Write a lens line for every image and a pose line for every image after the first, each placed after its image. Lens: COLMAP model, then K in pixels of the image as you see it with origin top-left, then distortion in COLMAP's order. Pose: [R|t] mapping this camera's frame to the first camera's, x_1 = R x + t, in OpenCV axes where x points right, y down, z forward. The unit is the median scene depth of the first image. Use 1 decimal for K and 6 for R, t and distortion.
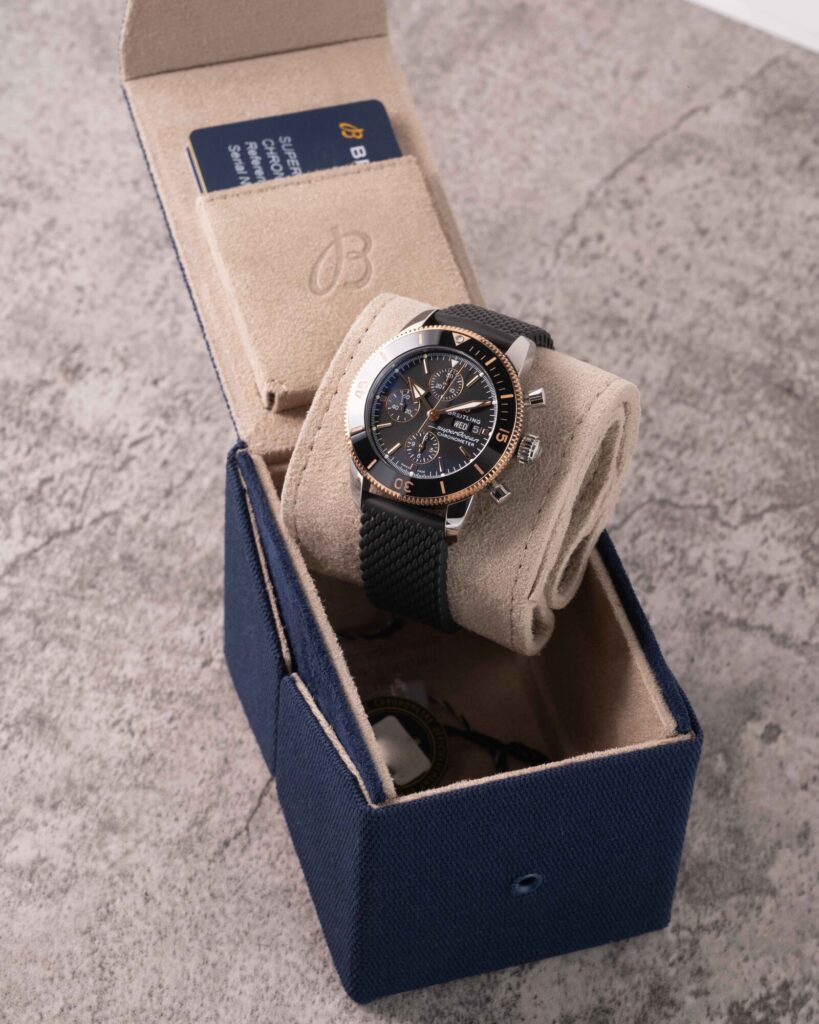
lens RADIAL K [[4036.5, 0, 321.8], [0, 4036.5, 434.3], [0, 0, 1]] dist [0.238751, 2.415518]
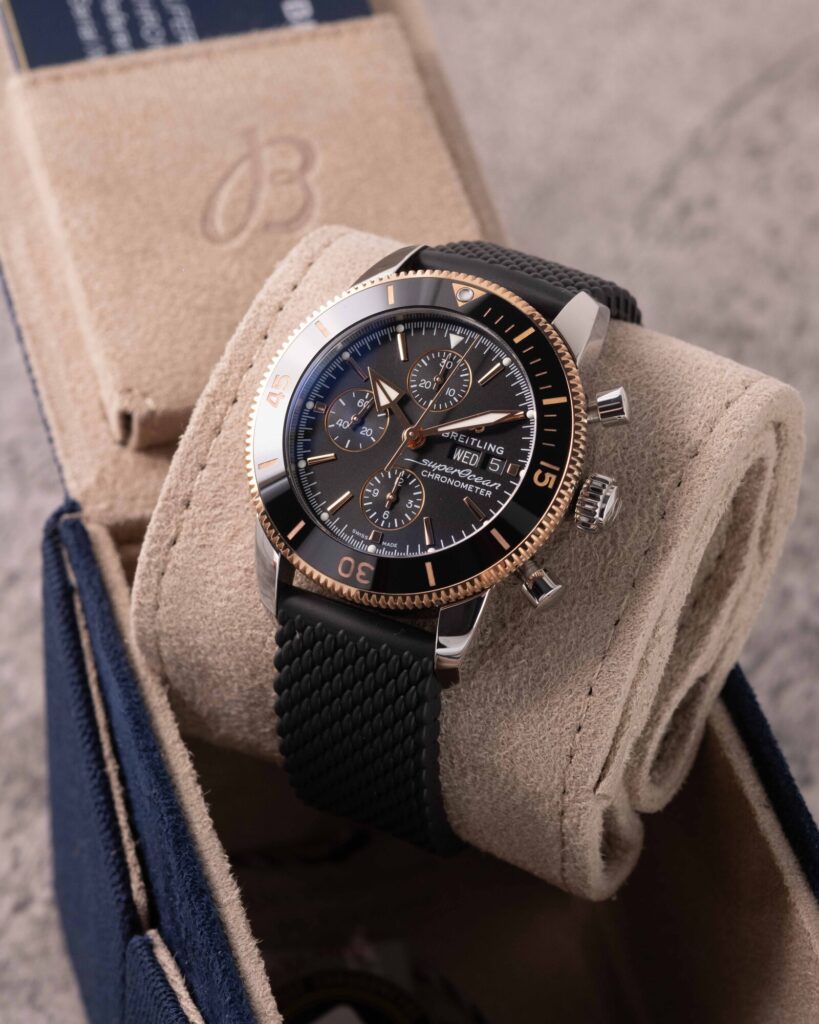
lens RADIAL K [[4036.5, 0, 321.8], [0, 4036.5, 434.3], [0, 0, 1]] dist [0.238751, 2.415518]
pose [[0.999888, 0.006653, -0.013436, 0.022183], [-0.007351, 0.998588, -0.052618, 0.022002], [0.013066, 0.052711, 0.998524, 0.465790]]
